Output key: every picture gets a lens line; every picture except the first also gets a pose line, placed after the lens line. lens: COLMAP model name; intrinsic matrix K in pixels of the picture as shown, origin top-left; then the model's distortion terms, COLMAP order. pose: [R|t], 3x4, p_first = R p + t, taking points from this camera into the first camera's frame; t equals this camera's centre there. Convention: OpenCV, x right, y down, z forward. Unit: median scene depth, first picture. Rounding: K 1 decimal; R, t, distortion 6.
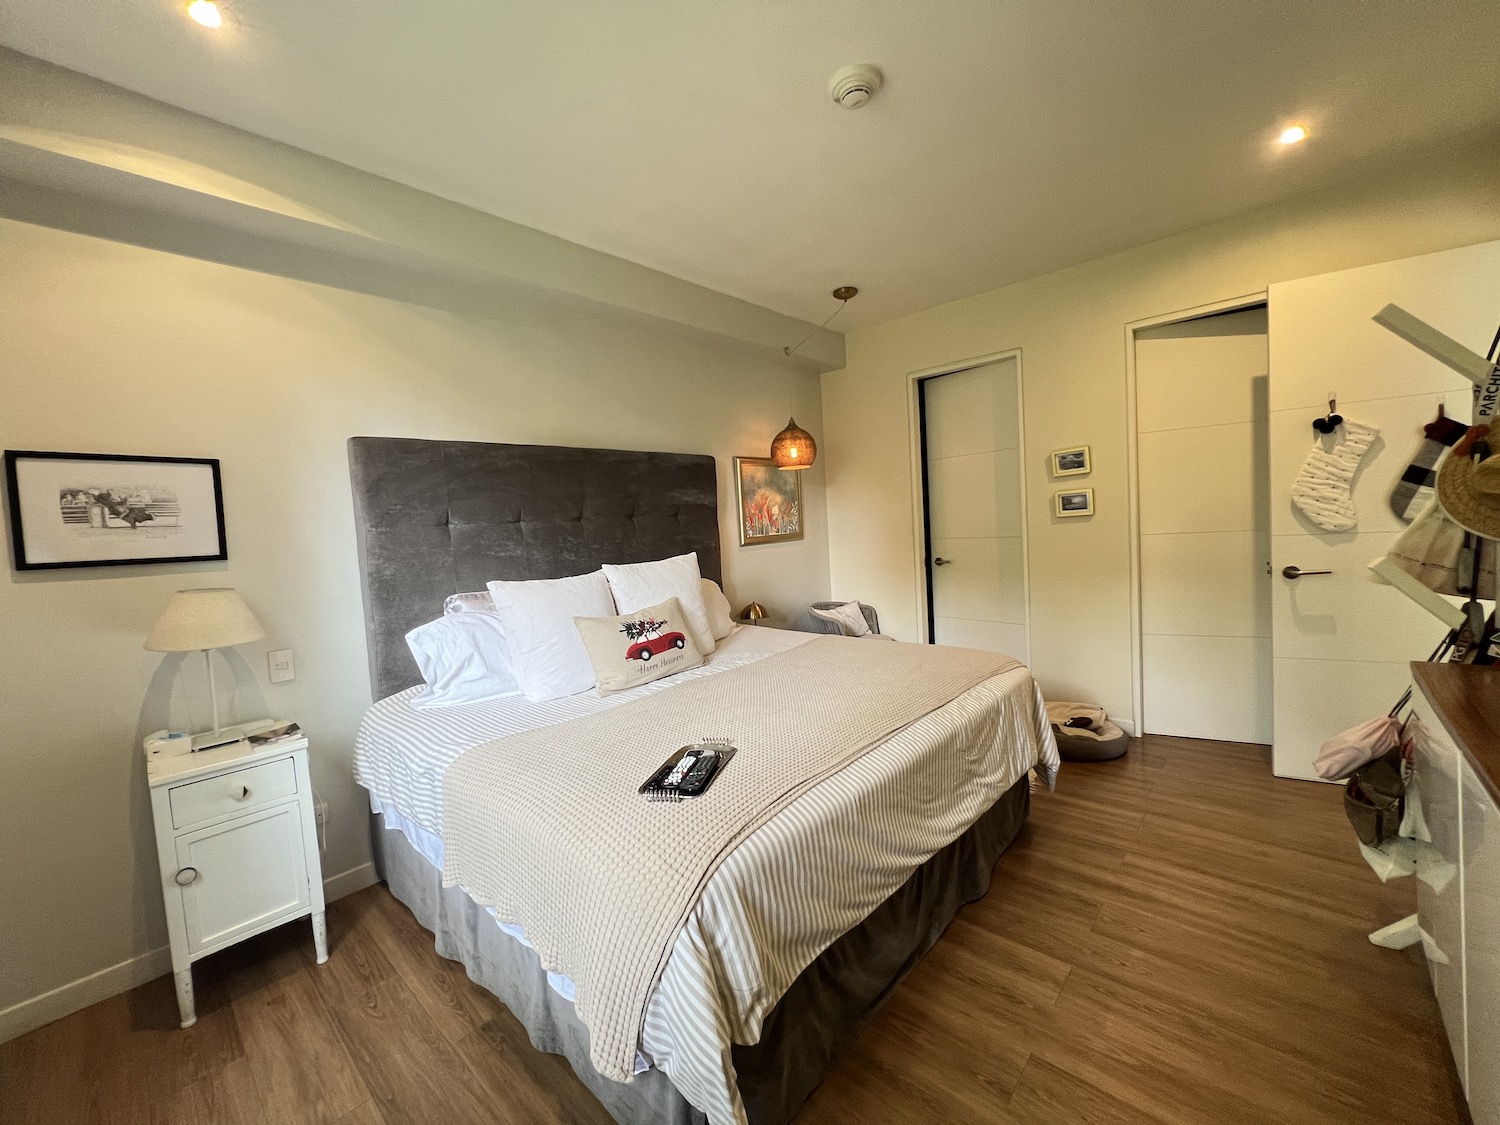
lens RADIAL K [[597.3, 0, 743.1], [0, 597.3, 557.5], [0, 0, 1]] dist [-0.009178, 0.000036]
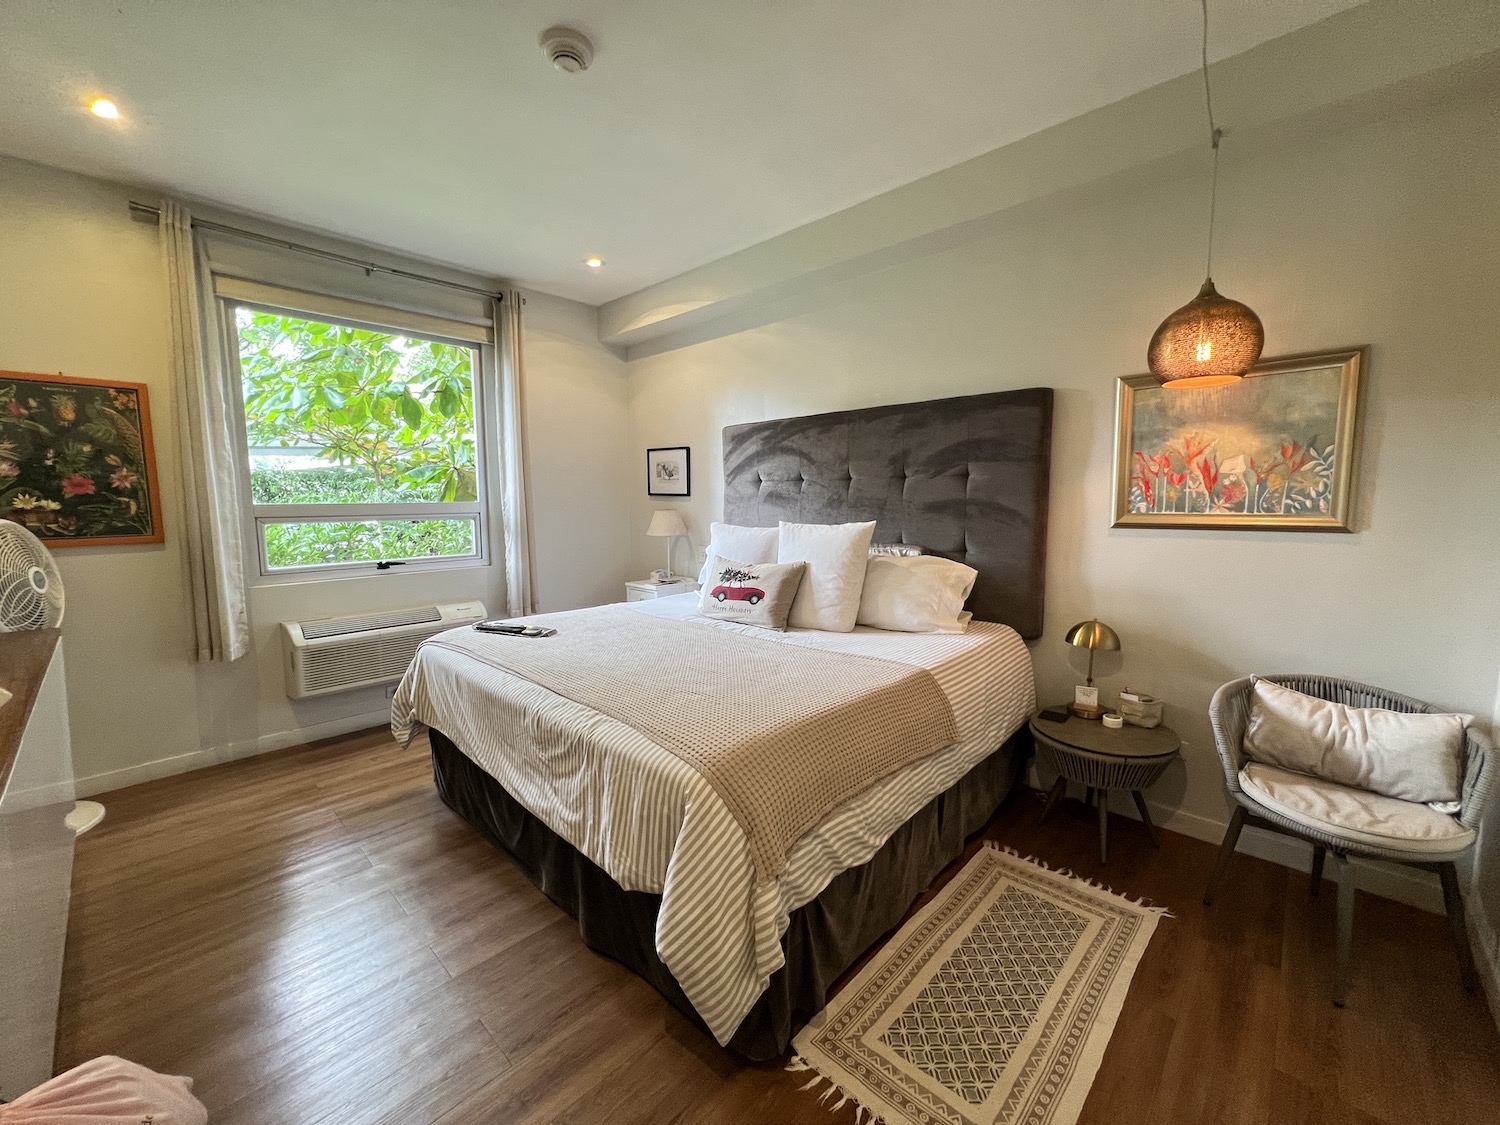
lens RADIAL K [[597.3, 0, 744.1], [0, 597.3, 560.7], [0, 0, 1]] dist [-0.009178, 0.000036]
pose [[-0.030320, 0.157046, -0.987126, 0.939234], [-0.059581, 0.985540, 0.158624, -0.092078], [0.997763, 0.063624, -0.020525, 1.009385]]
